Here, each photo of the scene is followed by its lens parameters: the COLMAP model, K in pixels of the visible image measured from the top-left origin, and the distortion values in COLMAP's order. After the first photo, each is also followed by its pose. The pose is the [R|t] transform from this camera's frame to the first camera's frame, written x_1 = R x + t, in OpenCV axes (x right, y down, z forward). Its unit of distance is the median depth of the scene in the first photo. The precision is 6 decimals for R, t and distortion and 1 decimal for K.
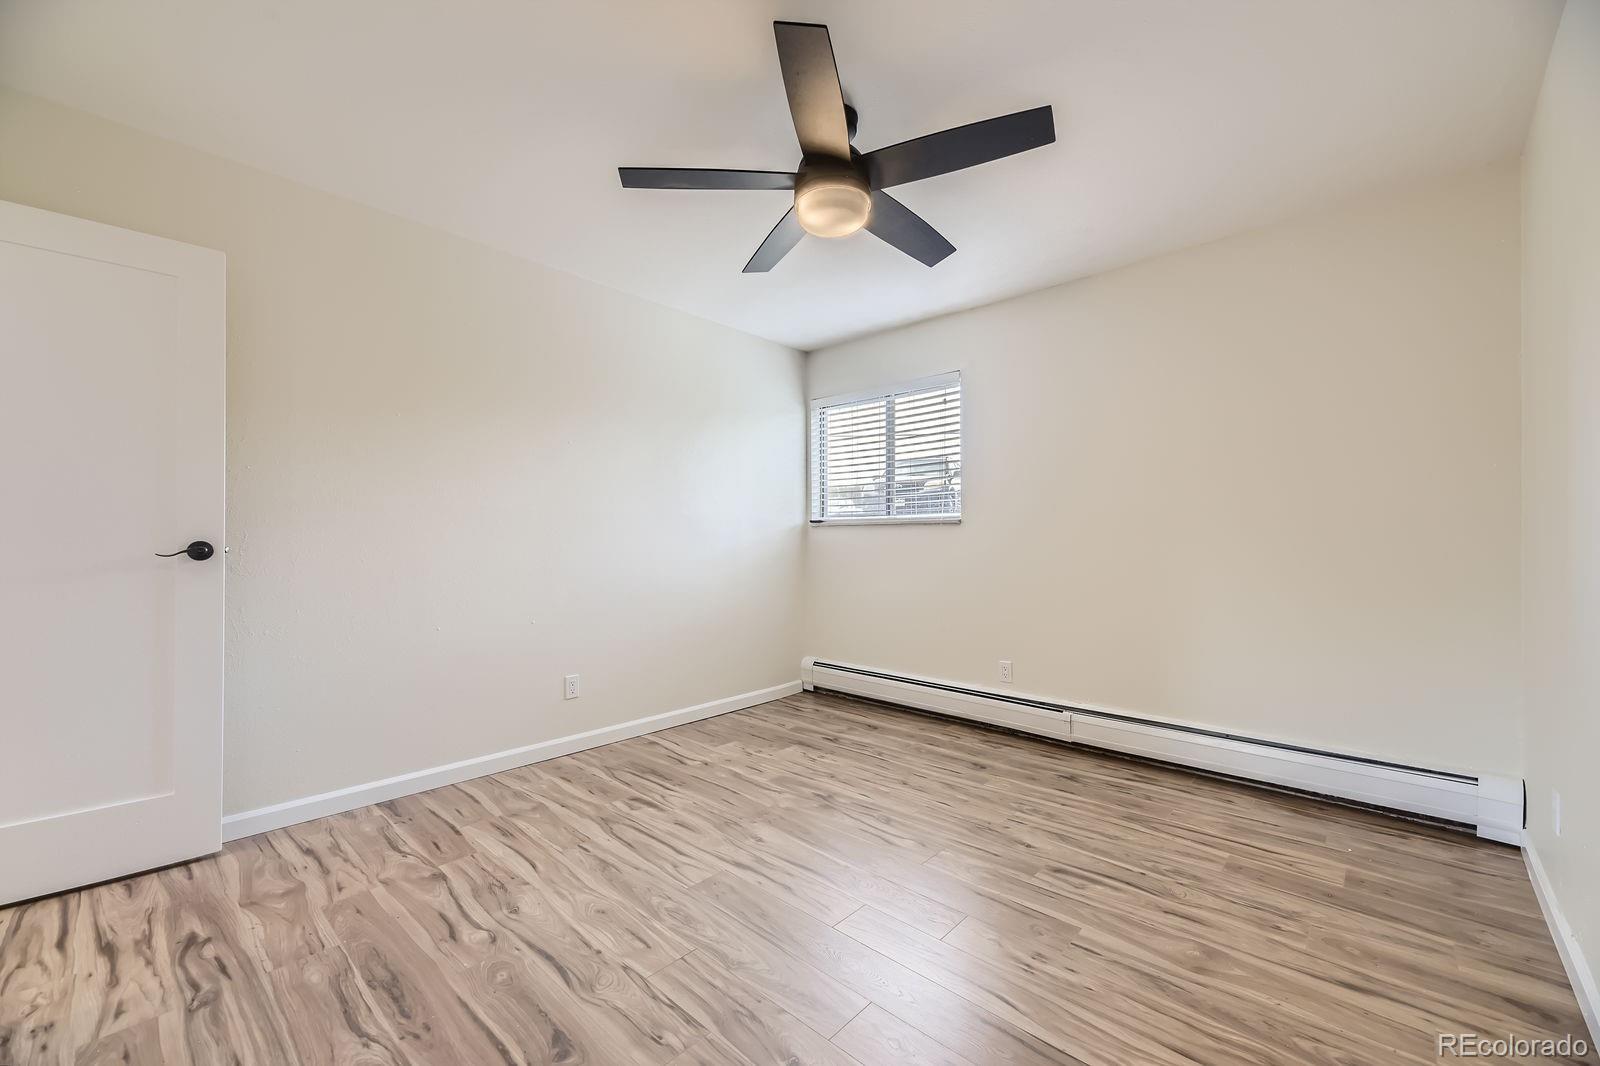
lens RADIAL K [[642.5, 0, 799.0], [0, 642.5, 535.3], [0, 0, 1]] dist [0.023959, -0.008623]
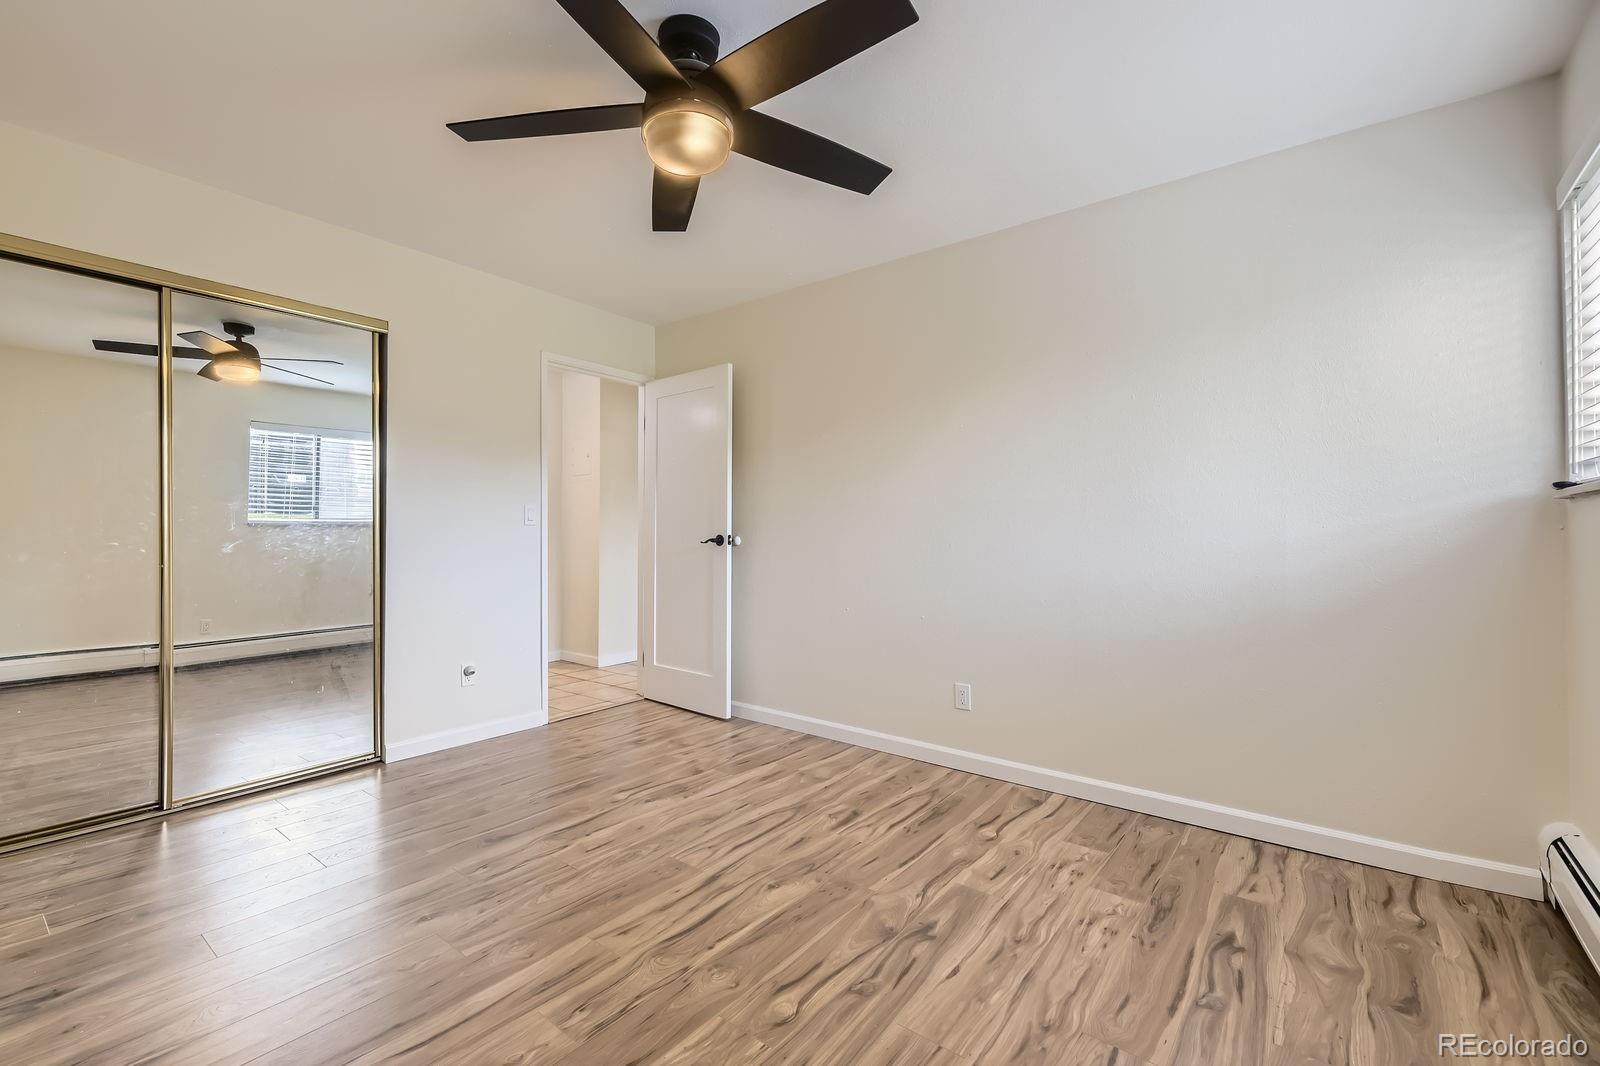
lens RADIAL K [[695.7, 0, 743.5], [0, 695.7, 529.1], [0, 0, 1]] dist [0.012860, -0.000750]
pose [[0.038032, -0.009235, -0.999234, 0.712451], [0.005482, 0.999944, -0.009033, 0.012231], [0.999261, -0.005135, 0.038080, 0.780550]]
